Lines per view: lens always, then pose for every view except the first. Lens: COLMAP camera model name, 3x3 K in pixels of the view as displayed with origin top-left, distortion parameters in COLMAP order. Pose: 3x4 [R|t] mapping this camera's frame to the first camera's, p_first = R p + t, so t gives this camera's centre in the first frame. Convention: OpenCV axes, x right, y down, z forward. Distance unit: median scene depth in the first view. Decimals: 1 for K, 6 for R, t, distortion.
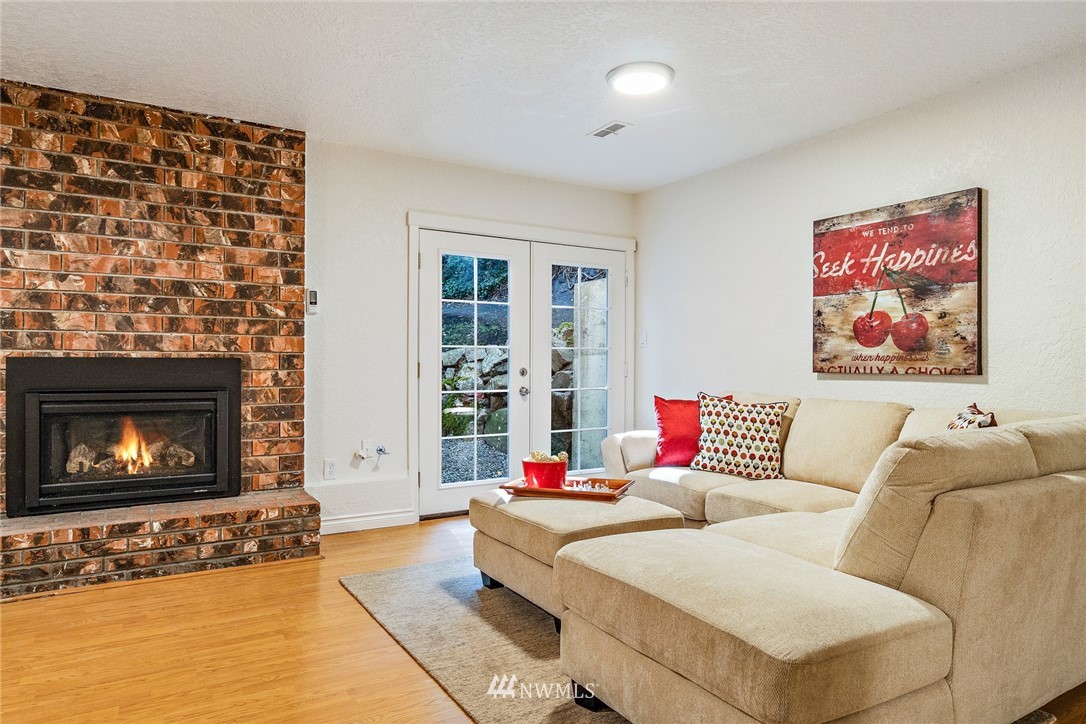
lens RADIAL K [[667.7, 0, 540.0], [0, 667.7, 355.3], [0, 0, 1]] dist [-0.002356, 0.000364]
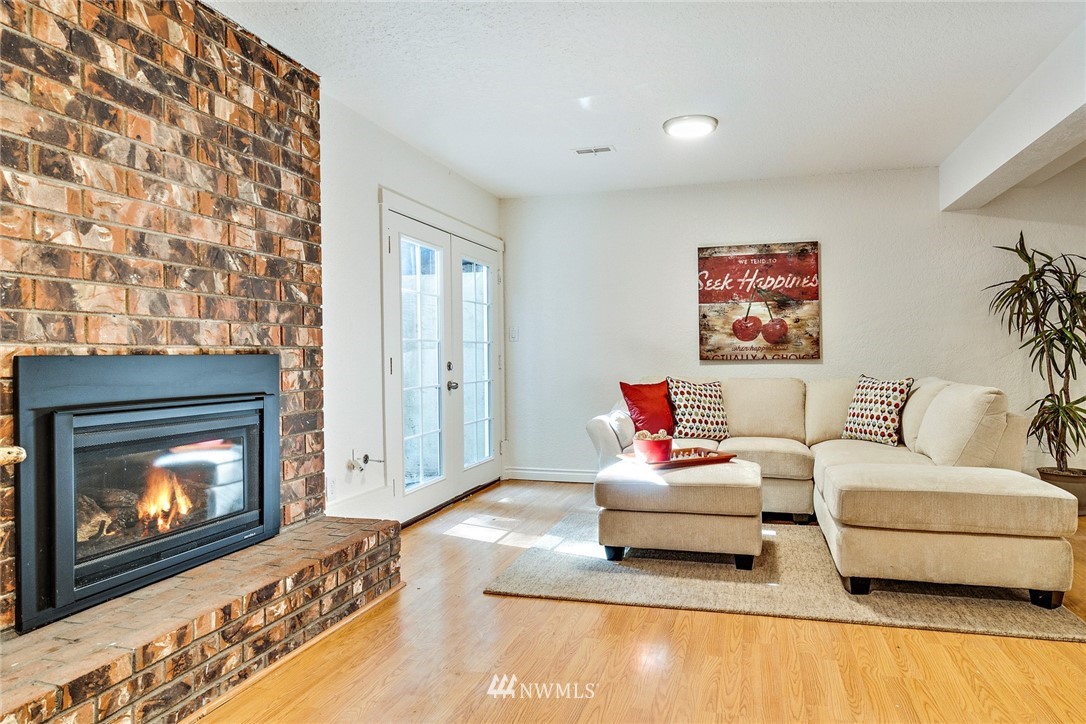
lens RADIAL K [[677.2, 0, 544.7], [0, 677.2, 342.5], [0, 0, 1]] dist [-0.000125, -0.000501]
pose [[0.724740, -0.000223, 0.689022, -0.814401], [0.007799, 0.999939, -0.007879, -0.001163], [-0.688978, 0.011084, 0.724697, 0.240601]]
